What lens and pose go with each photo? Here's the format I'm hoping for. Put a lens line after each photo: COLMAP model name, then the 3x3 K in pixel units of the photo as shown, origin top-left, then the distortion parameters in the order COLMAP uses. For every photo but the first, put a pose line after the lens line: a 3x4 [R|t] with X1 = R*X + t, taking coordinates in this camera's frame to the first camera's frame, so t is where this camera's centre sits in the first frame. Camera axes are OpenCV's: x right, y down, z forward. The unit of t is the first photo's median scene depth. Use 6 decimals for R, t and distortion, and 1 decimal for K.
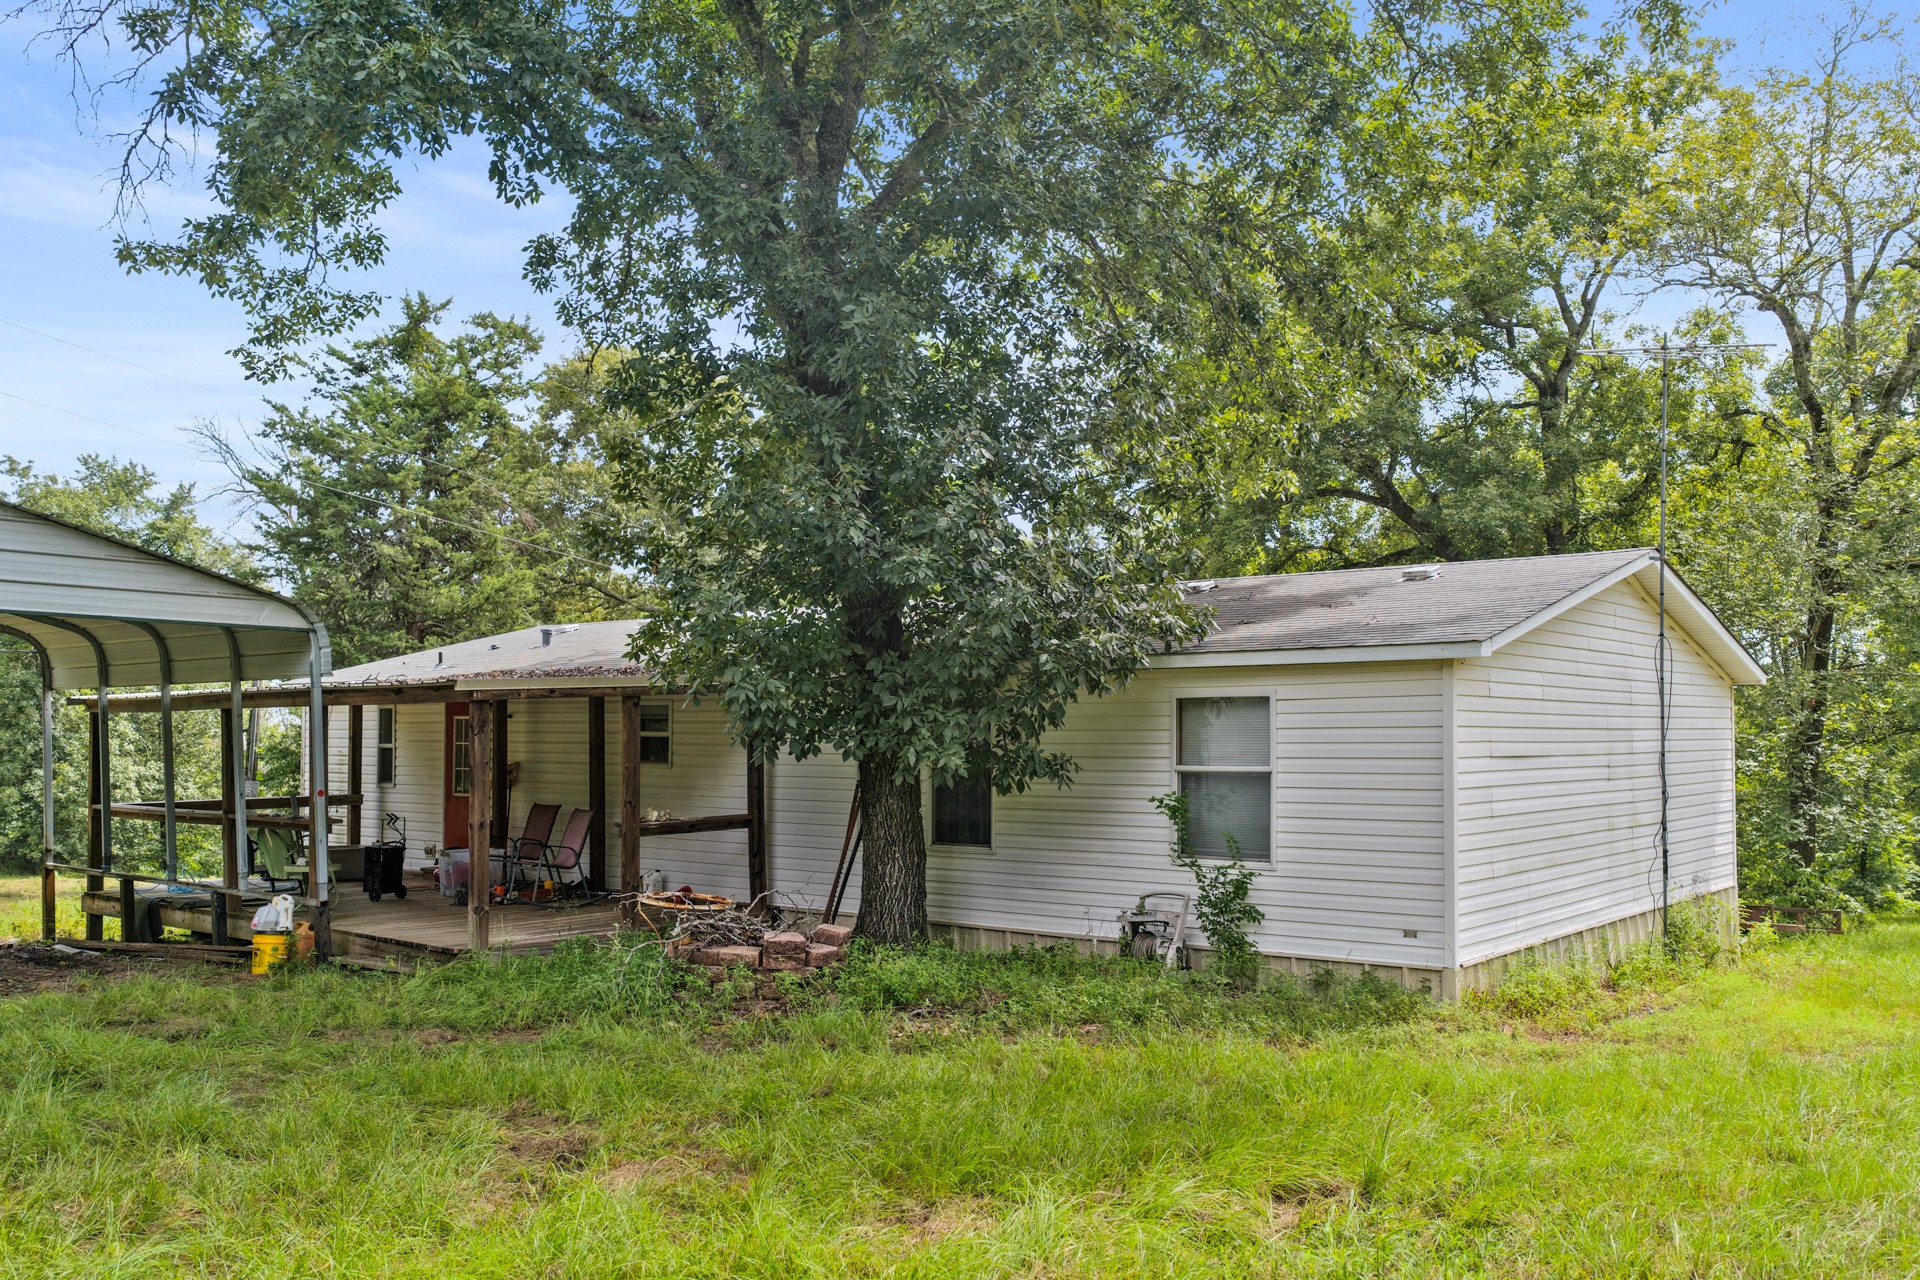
lens RADIAL K [[1605.6, 0, 956.3], [0, 1605.6, 724.0], [0, 0, 1]] dist [-0.009095, 0.009353]
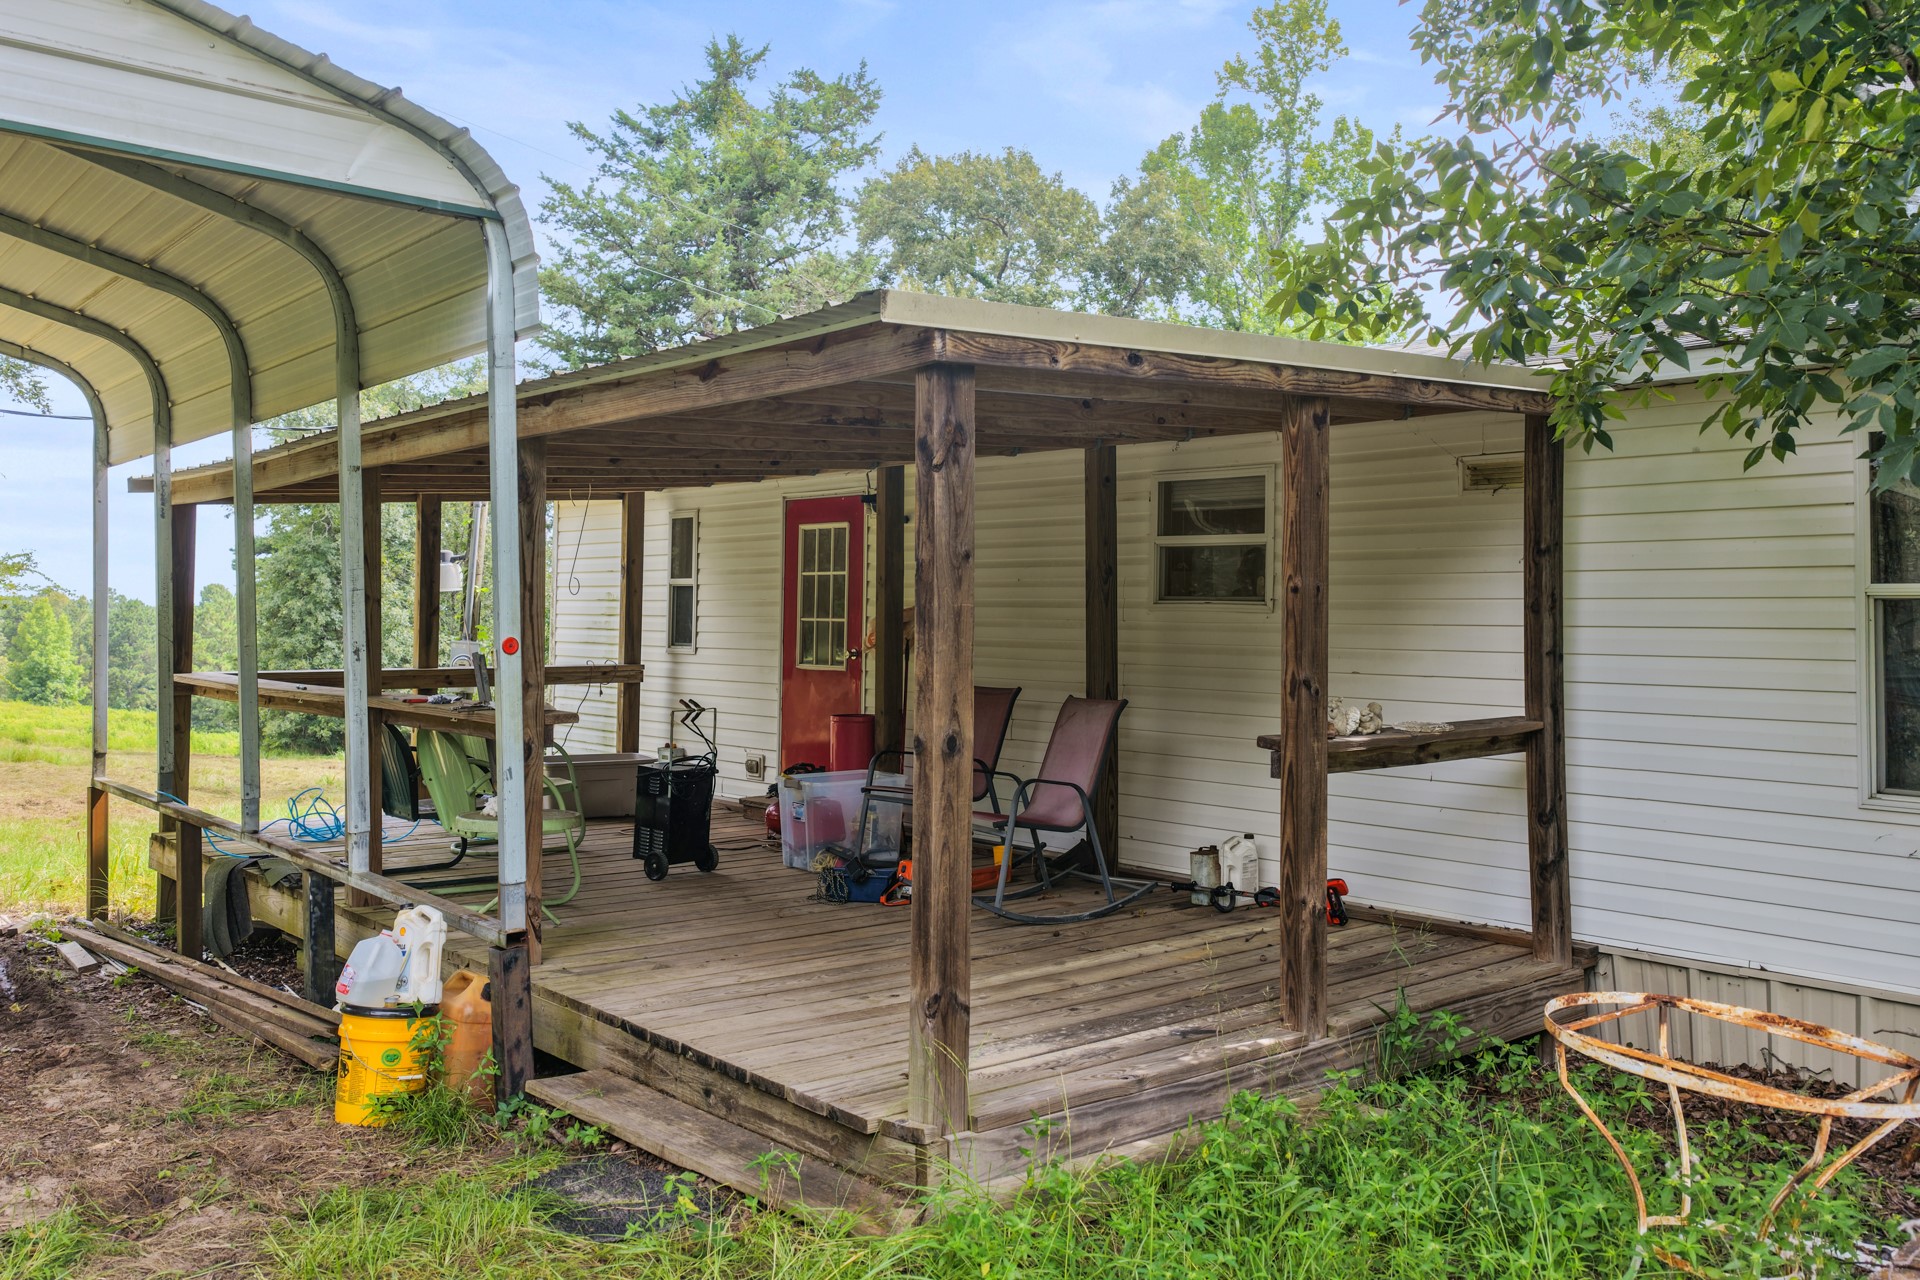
lens RADIAL K [[1605.6, 0, 959.5], [0, 1605.6, 635.2], [0, 0, 1]] dist [-0.009095, 0.009353]
pose [[0.984897, 0.011253, -0.172777, -0.159643], [-0.008839, 0.999852, 0.014737, 0.023963], [0.172918, -0.012987, 0.984851, 0.454958]]
